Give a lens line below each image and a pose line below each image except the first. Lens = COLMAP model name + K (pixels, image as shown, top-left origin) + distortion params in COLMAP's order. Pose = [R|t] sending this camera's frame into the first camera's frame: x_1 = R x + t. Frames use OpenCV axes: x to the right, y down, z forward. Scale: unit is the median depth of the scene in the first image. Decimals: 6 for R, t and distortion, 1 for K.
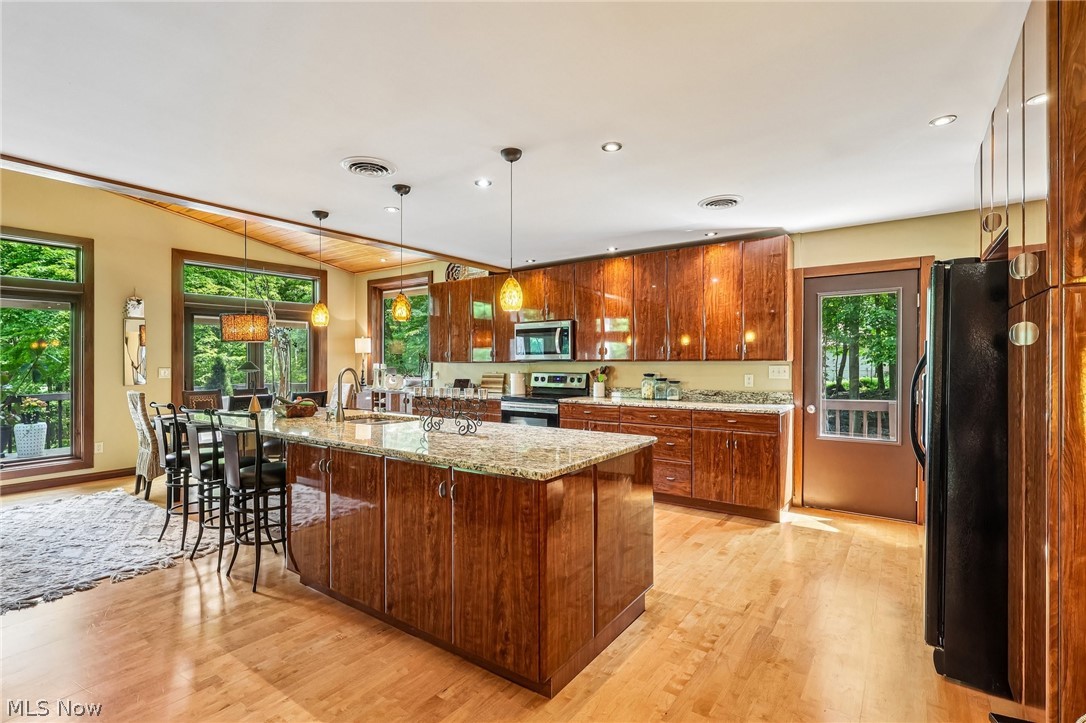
lens RADIAL K [[504.0, 0, 543.0], [0, 504.0, 361.5], [0, 0, 1]] dist [0.002074, -0.000001]
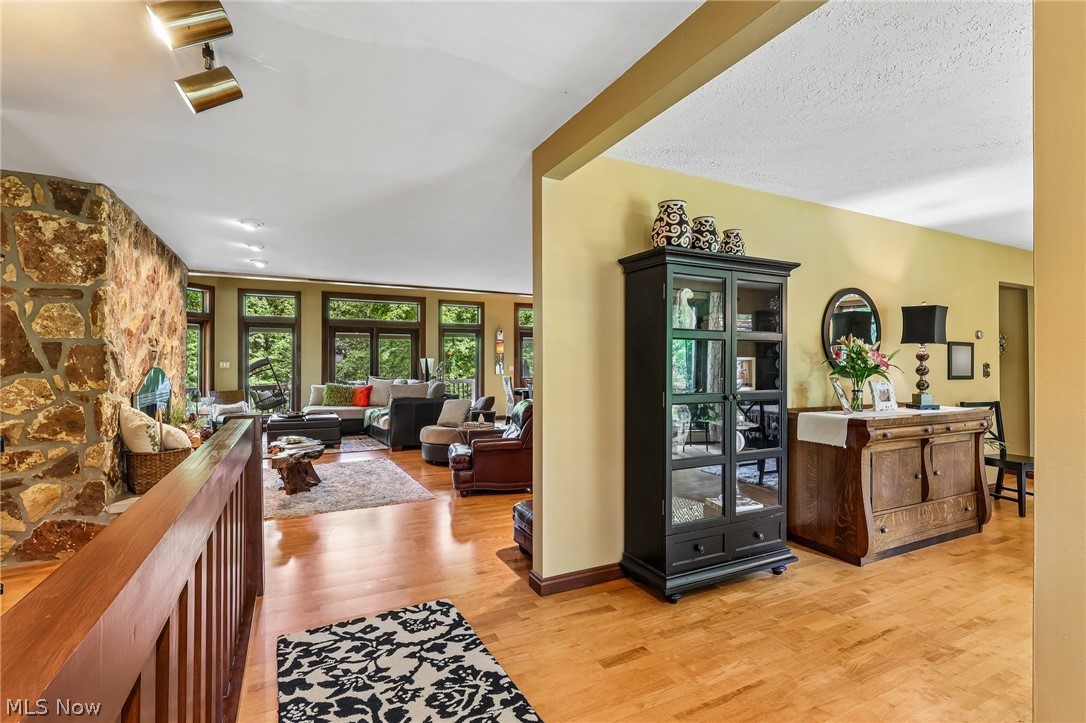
lens RADIAL K [[504.0, 0, 543.0], [0, 504.0, 361.5], [0, 0, 1]] dist [0.002074, -0.000001]
pose [[0.885814, -0.002975, -0.464030, 0.277795], [0.001337, 0.999992, -0.003857, 0.006571], [0.464038, 0.002796, 0.885811, -0.727694]]
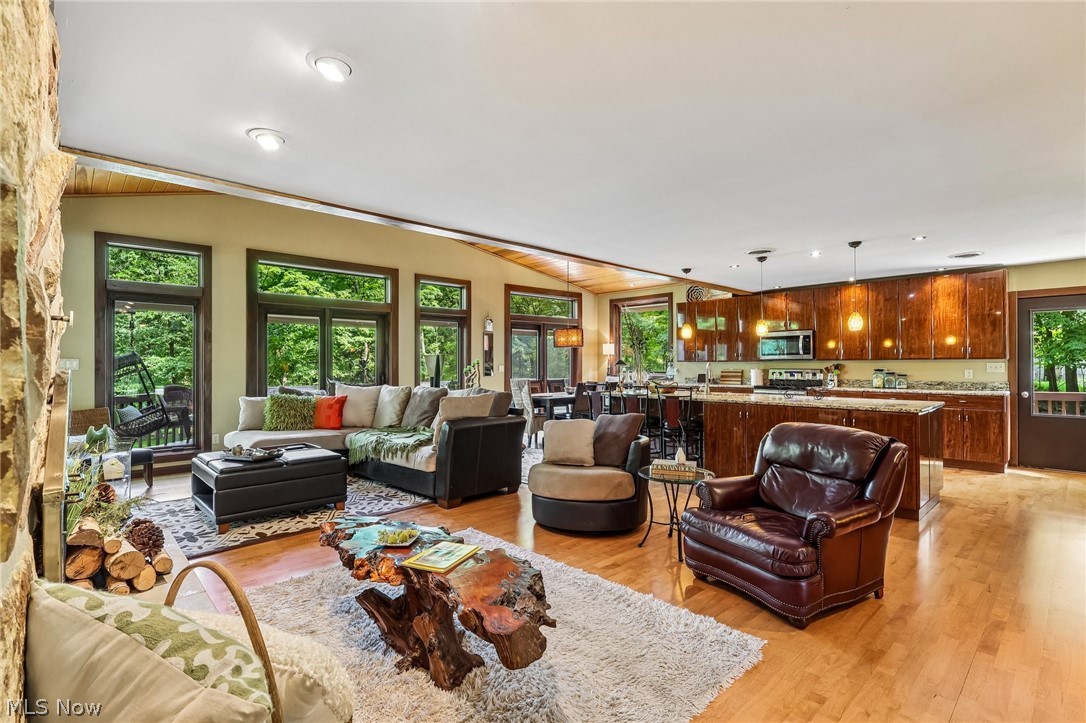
lens RADIAL K [[504.0, 0, 543.0], [0, 504.0, 361.5], [0, 0, 1]] dist [0.002074, -0.000001]
pose [[0.981075, -0.000085, -0.193627, -0.395973], [-0.000678, 0.999992, -0.003877, 0.009091], [0.193626, 0.003935, 0.981068, -0.484351]]
